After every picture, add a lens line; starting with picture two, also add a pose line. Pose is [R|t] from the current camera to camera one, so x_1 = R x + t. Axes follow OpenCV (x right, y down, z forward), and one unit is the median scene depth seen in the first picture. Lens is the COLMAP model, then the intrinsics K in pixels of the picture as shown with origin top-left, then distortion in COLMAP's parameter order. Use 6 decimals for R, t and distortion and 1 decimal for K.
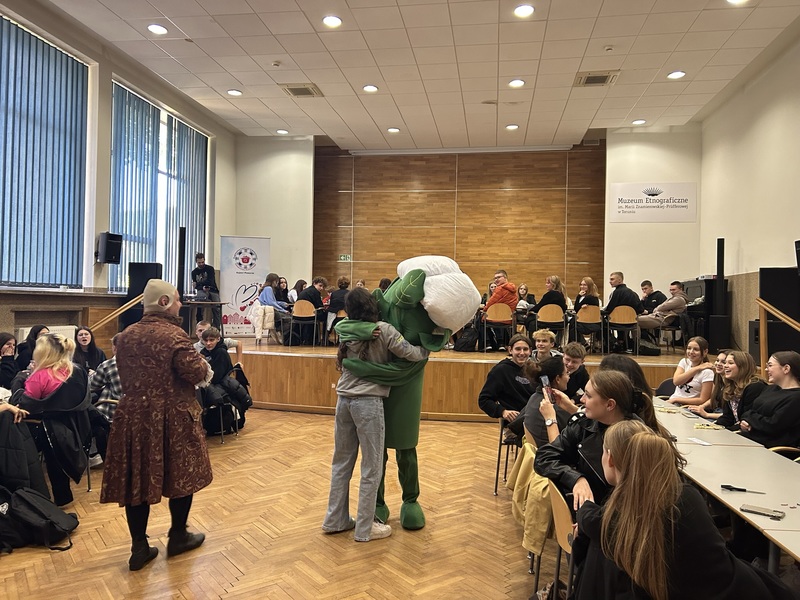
lens RADIAL K [[601.7, 0, 398.8], [0, 601.7, 295.1], [0, 0, 1]] dist [0.146377, -0.209785]
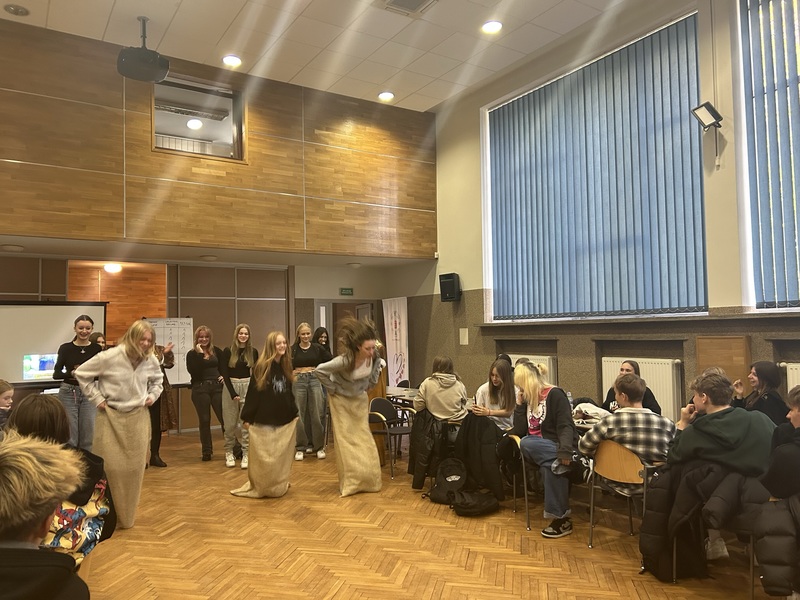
lens RADIAL K [[601.7, 0, 398.8], [0, 601.7, 295.1], [0, 0, 1]] dist [0.146377, -0.209785]
pose [[-0.750940, -0.053248, -0.658221, 0.334969], [0.013000, 0.995359, -0.095353, 0.046772], [0.660243, -0.080161, -0.746762, 1.633028]]
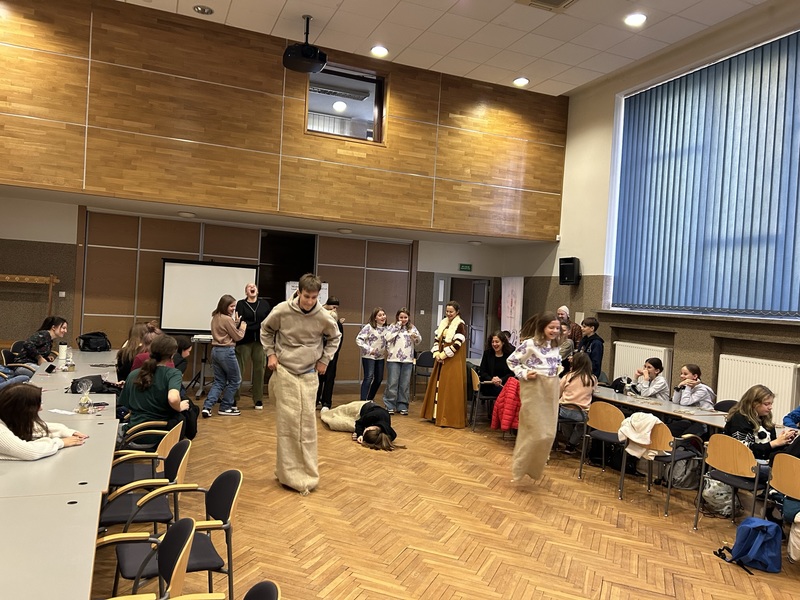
lens RADIAL K [[616.4, 0, 400.0], [0, 616.4, 300.0], [0, 0, 1]] dist [0.029282, -0.006523]
pose [[-0.850081, -0.071384, -0.521792, 0.439696], [-0.069320, 0.997318, -0.023505, 0.020041], [0.522071, 0.016190, -0.852749, 1.718445]]
